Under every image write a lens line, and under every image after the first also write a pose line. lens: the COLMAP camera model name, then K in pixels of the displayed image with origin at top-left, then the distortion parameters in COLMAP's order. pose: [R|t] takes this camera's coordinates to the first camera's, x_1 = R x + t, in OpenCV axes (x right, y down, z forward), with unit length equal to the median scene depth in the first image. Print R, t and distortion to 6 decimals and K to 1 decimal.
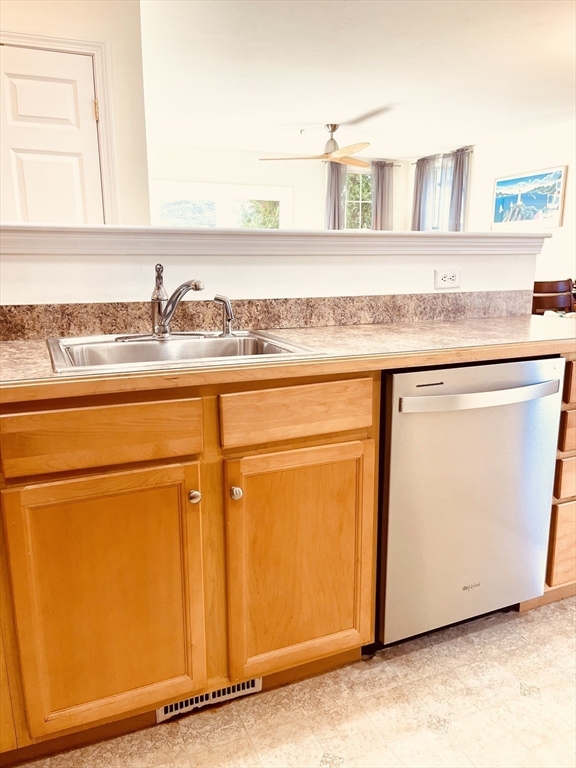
lens RADIAL K [[577.3, 0, 285.8], [0, 577.3, 388.9], [0, 0, 1]] dist [0.005976, 0.001663]
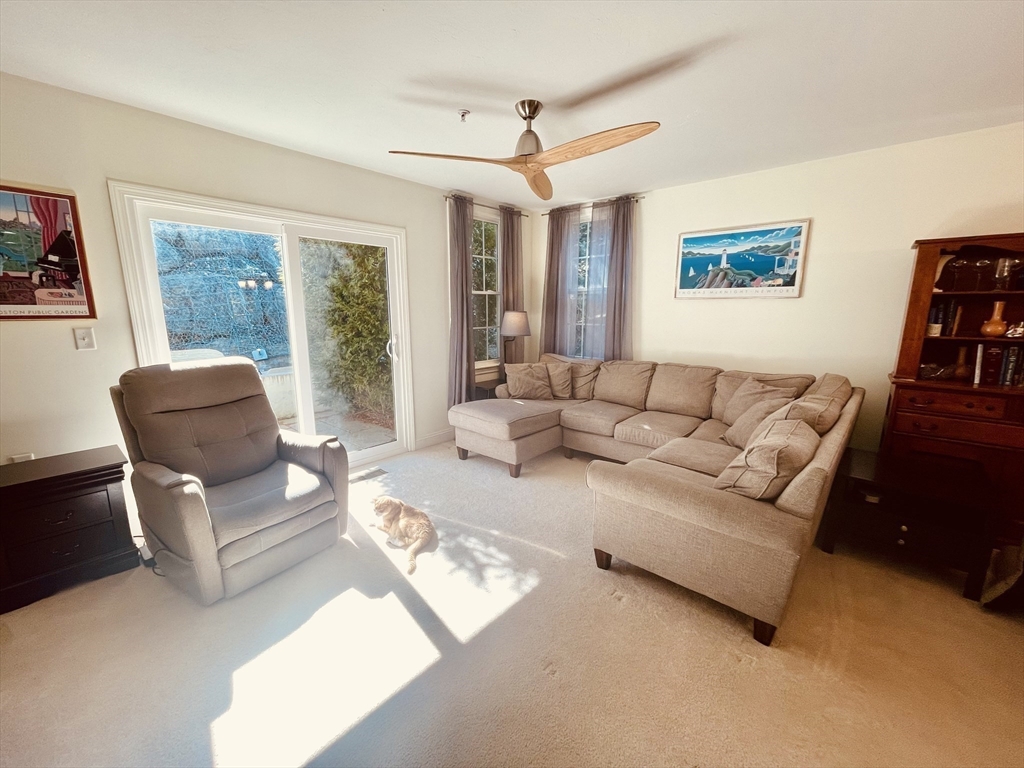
lens RADIAL K [[407.3, 0, 512.0], [0, 407.3, 384.0], [0, 0, 1]] dist [0.000298, 0.000044]
pose [[0.905966, -0.071818, 0.417215, -0.106698], [0.085680, 0.996216, -0.014566, -0.179781], [-0.414590, 0.048943, 0.908691, 0.631434]]
